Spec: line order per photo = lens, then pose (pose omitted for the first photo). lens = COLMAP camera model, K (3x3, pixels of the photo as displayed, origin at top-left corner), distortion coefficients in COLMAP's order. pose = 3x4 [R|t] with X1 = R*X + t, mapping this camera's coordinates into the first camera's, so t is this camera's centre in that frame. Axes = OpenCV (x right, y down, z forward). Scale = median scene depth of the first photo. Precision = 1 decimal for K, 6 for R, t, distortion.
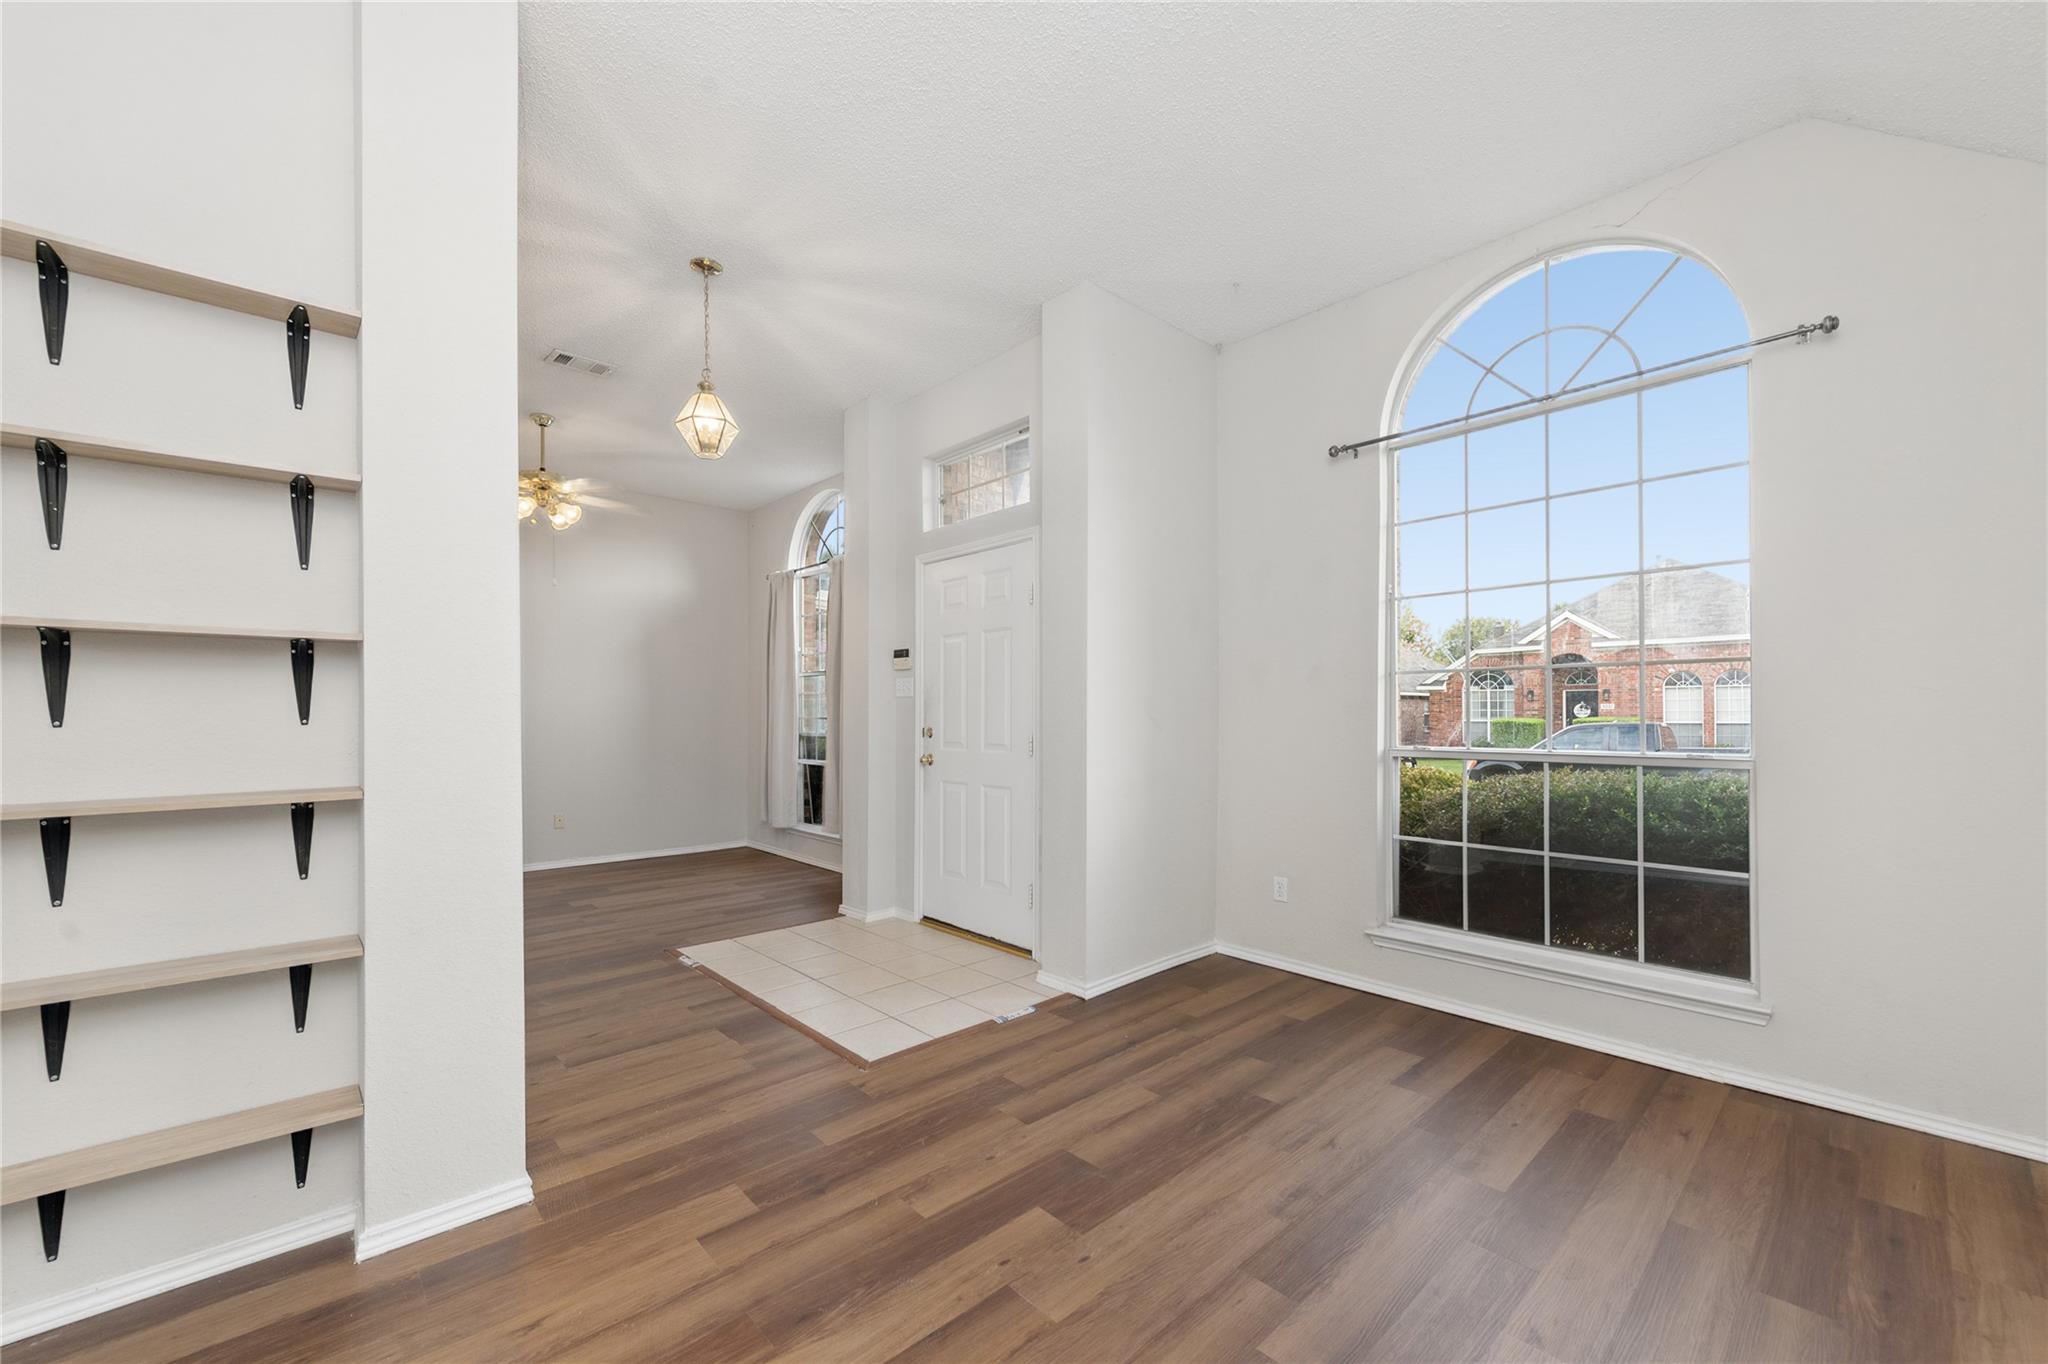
lens RADIAL K [[813.6, 0, 1017.3], [0, 813.6, 706.2], [0, 0, 1]] dist [0.018335, -0.007091]
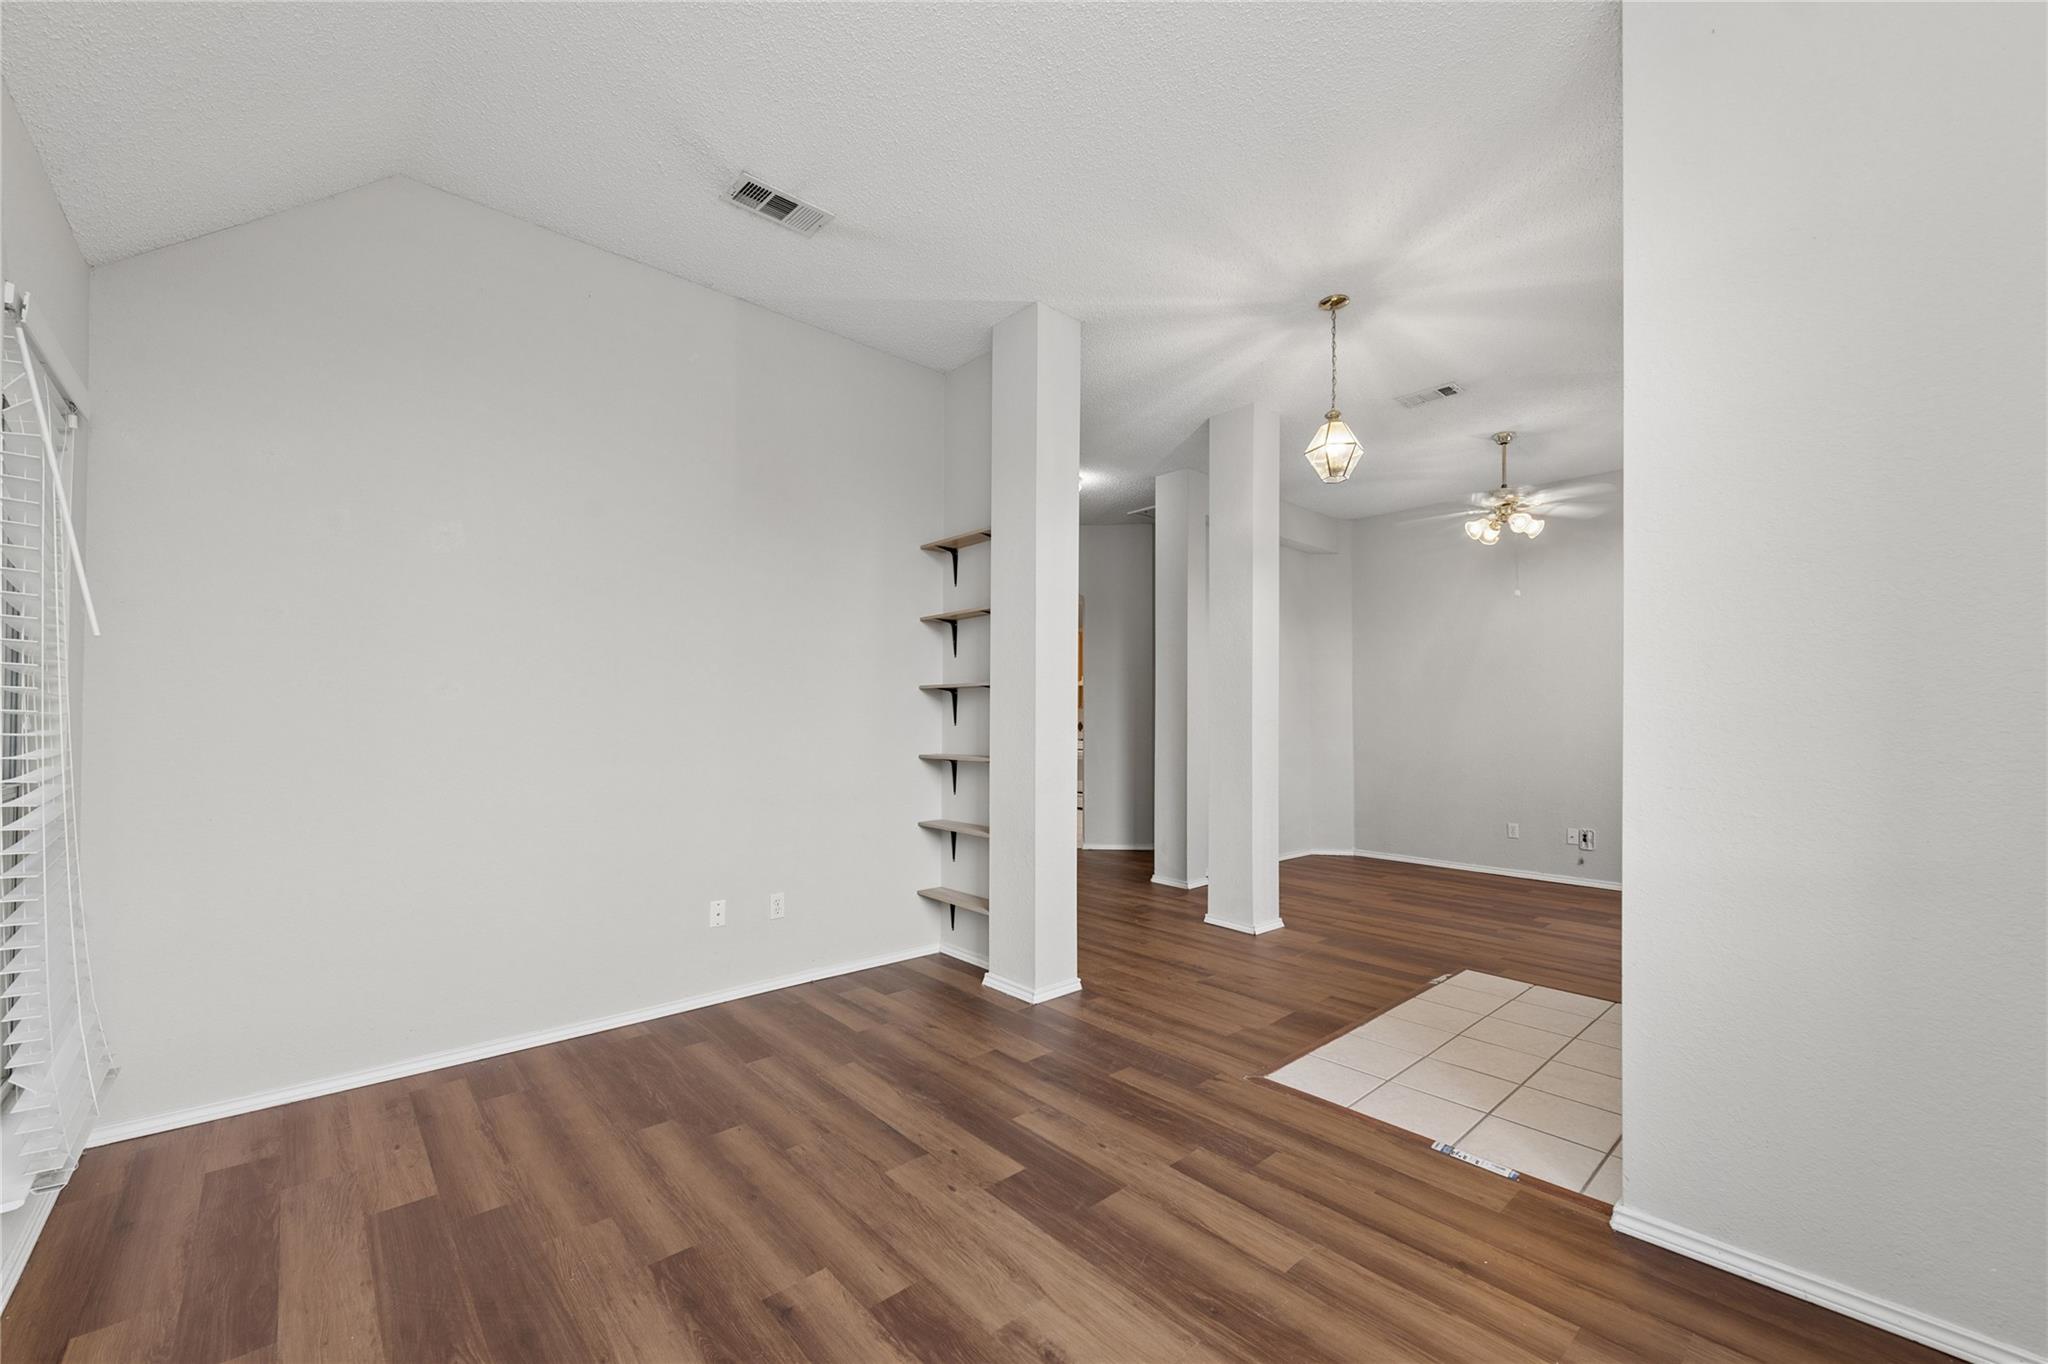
lens RADIAL K [[813.6, 0, 1017.3], [0, 813.6, 706.2], [0, 0, 1]] dist [0.018335, -0.007091]
pose [[-0.016376, -0.015492, -0.999746, 0.750357], [0.002108, 0.999877, -0.015529, 0.004124], [0.999864, -0.002362, -0.016342, 0.665996]]
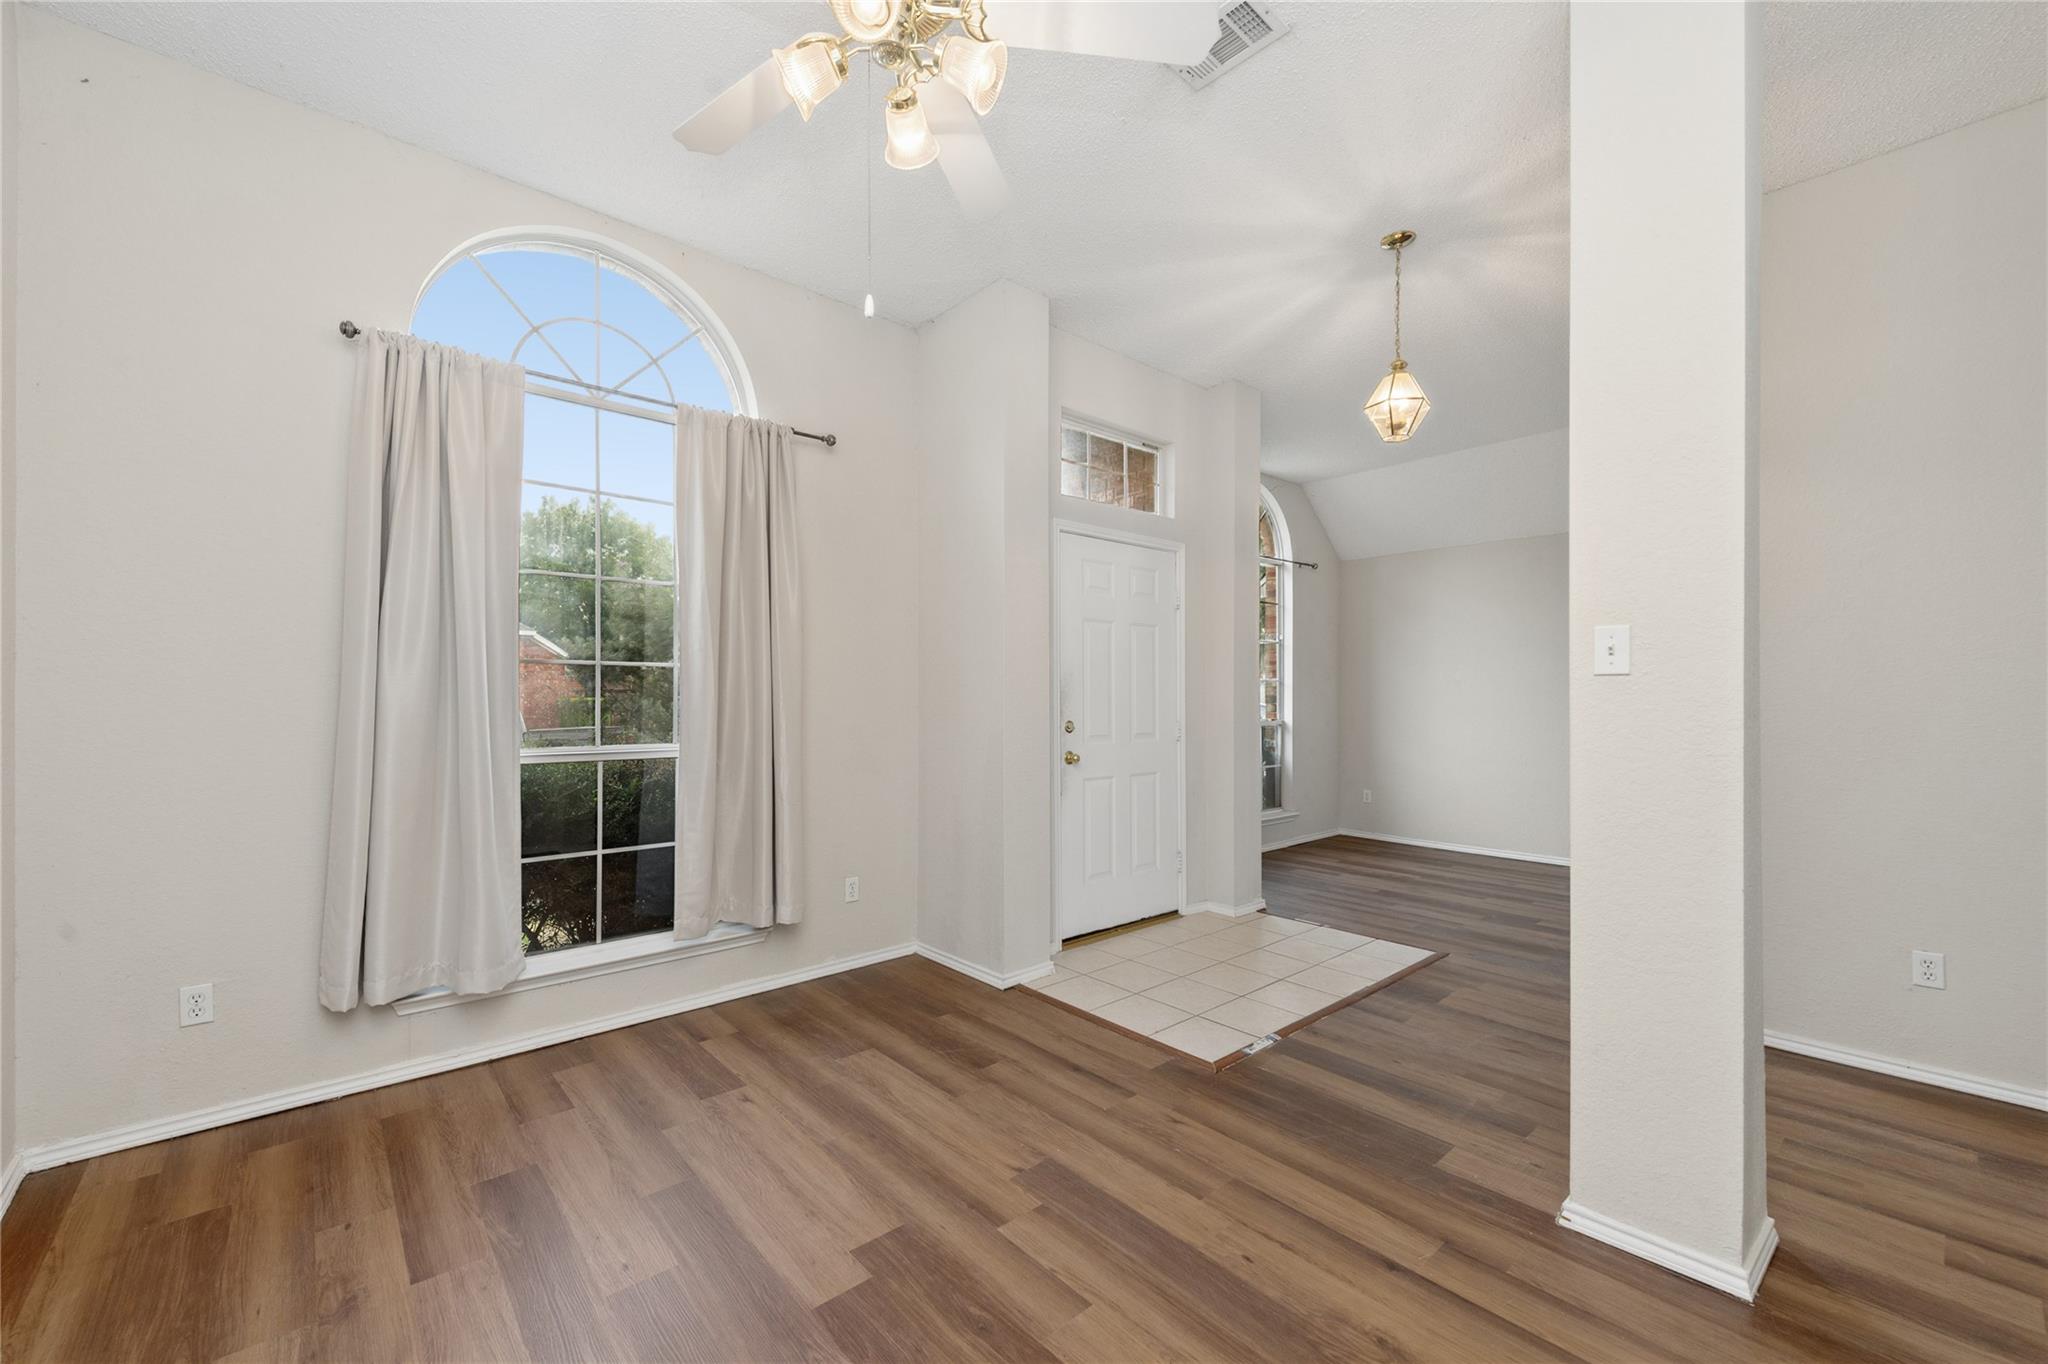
lens RADIAL K [[813.6, 0, 1017.3], [0, 813.6, 706.2], [0, 0, 1]] dist [0.018335, -0.007091]
pose [[0.028879, -0.010535, 0.999527, -1.470071], [-0.002517, 0.999941, 0.010612, 0.002034], [-0.999580, -0.002822, 0.028851, 1.547808]]
